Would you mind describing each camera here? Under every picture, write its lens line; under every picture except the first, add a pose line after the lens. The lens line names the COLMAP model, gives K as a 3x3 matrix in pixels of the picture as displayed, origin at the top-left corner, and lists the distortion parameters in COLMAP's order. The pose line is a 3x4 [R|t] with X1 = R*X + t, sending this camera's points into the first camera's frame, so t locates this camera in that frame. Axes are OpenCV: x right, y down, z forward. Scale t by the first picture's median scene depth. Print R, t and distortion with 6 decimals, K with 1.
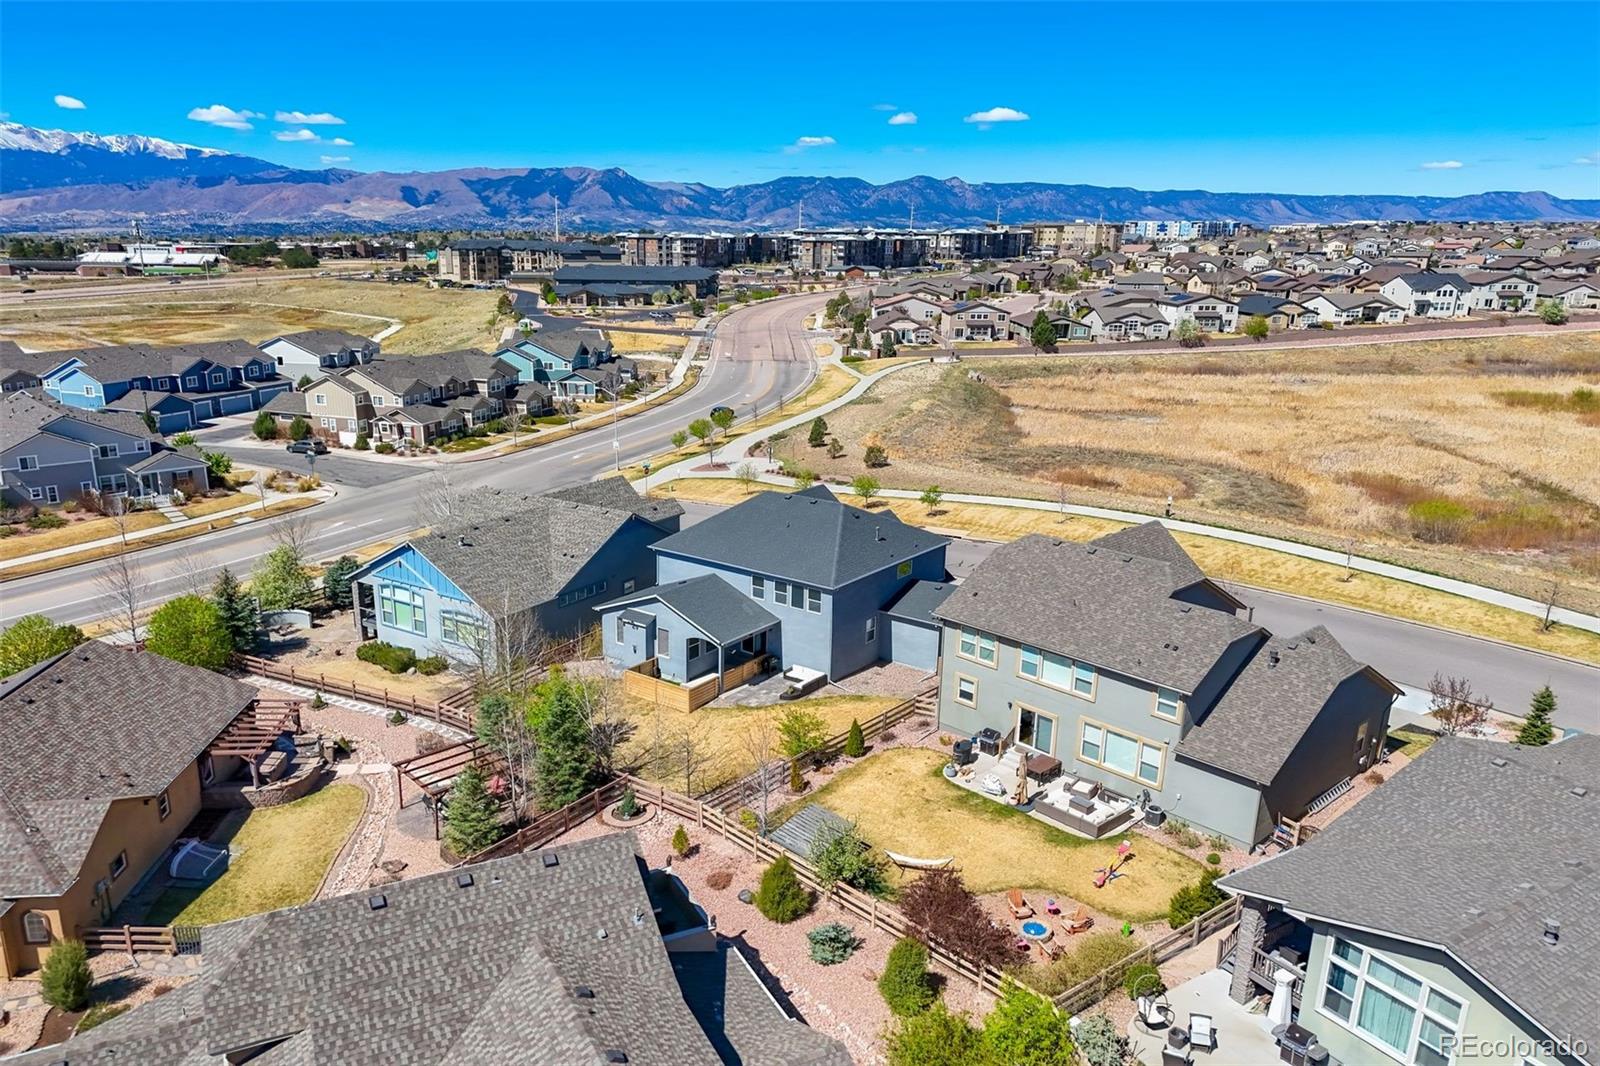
lens RADIAL K [[1196.6, 0, 789.3], [0, 1196.6, 559.1], [0, 0, 1]] dist [0.092119, -0.086353]
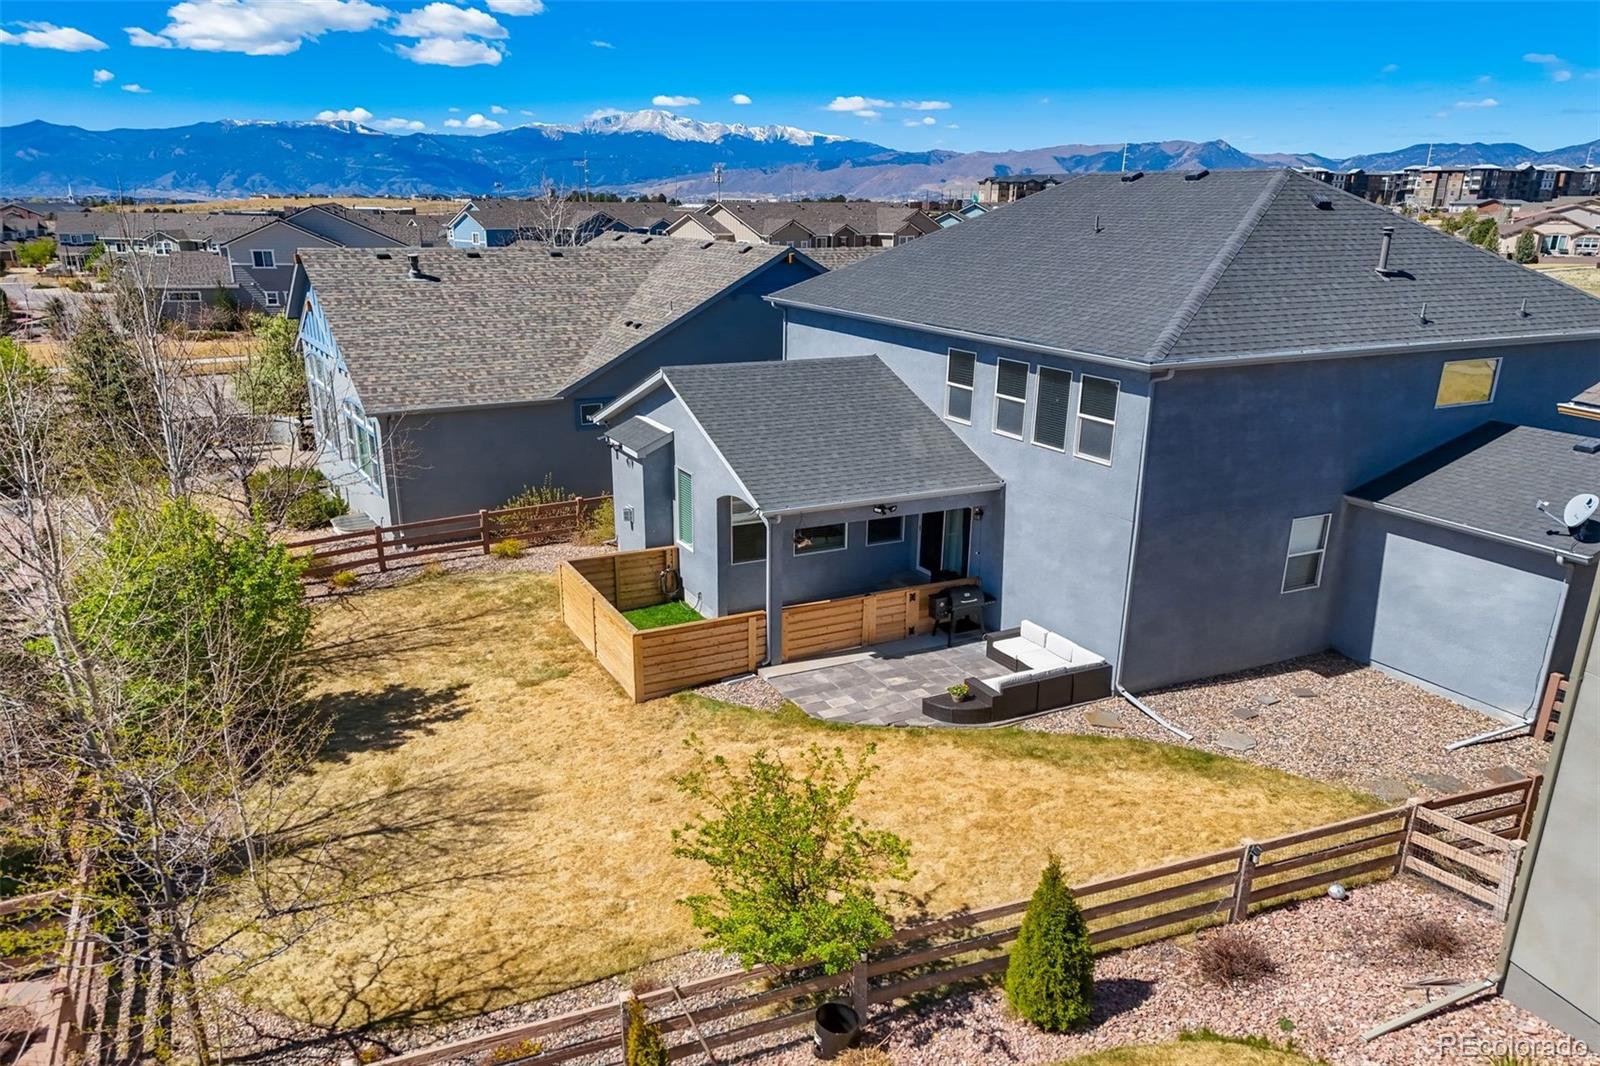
lens RADIAL K [[1196.6, 0, 789.3], [0, 1196.6, 559.1], [0, 0, 1]] dist [0.092119, -0.086353]
pose [[0.896874, 0.128014, -0.423354, 0.077943], [-0.120960, 0.991699, 0.043617, 0.060338], [0.425423, 0.012090, 0.904914, 0.625420]]
